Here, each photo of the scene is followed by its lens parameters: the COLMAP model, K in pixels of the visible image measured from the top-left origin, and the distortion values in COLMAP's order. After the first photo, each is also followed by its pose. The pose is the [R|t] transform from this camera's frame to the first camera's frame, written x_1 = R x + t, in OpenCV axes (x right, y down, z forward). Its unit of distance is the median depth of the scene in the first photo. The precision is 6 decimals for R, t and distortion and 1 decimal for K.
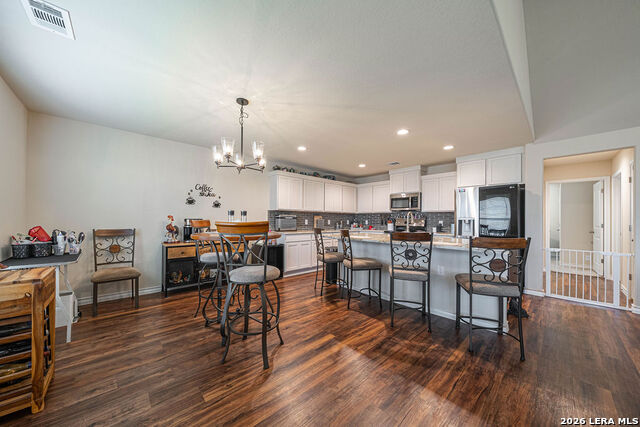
lens RADIAL K [[225.8, 0, 318.4], [0, 225.8, 216.4], [0, 0, 1]] dist [-0.000272, 0.000040]
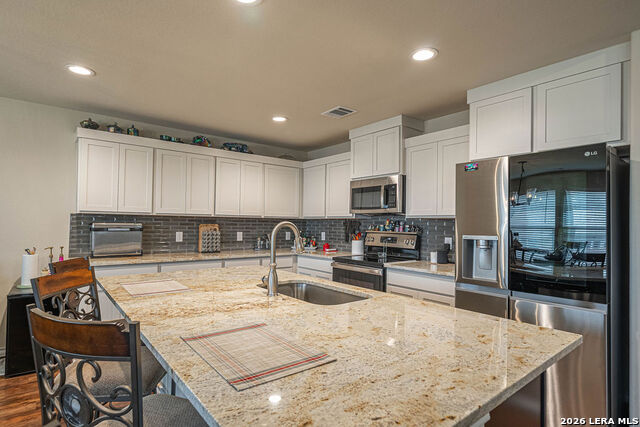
lens RADIAL K [[339.9, 0, 318.7], [0, 339.9, 218.0], [0, 0, 1]] dist [0.002143, 0.000066]
pose [[0.997266, 0.003114, -0.073830, 0.328366], [-0.003441, 0.999985, -0.004303, -0.015194], [0.073816, 0.004546, 0.997262, 0.300418]]
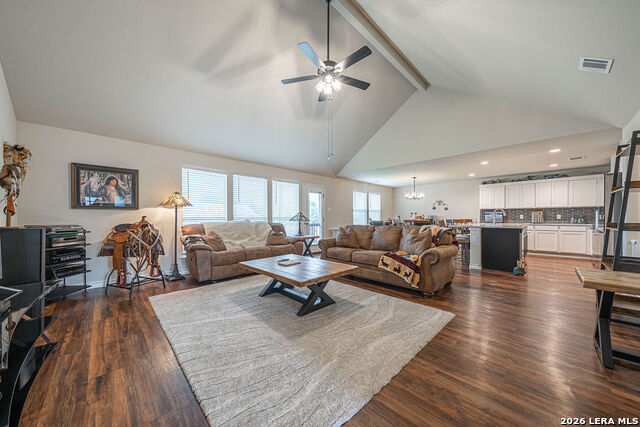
lens RADIAL K [[223.2, 0, 315.2], [0, 223.2, 217.6], [0, 0, 1]] dist [0.000764, 0.000071]
pose [[0.013368, -0.006826, -0.999887, 1.287830], [0.017169, 0.999831, -0.006596, 0.019718], [0.999763, -0.017079, 0.013483, -0.204790]]
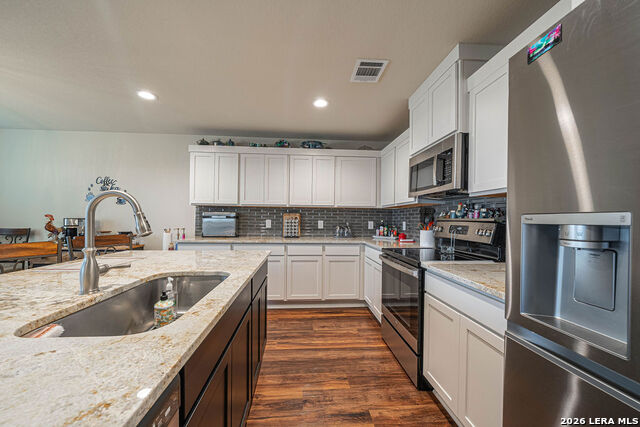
lens RADIAL K [[242.6, 0, 312.8], [0, 242.6, 216.7], [0, 0, 1]] dist [-0.000937, 0.000288]
pose [[0.772720, -0.003868, -0.634735, 0.494596], [0.004254, 0.999991, -0.000915, 0.007299], [0.634733, -0.001993, 0.772729, 0.605996]]
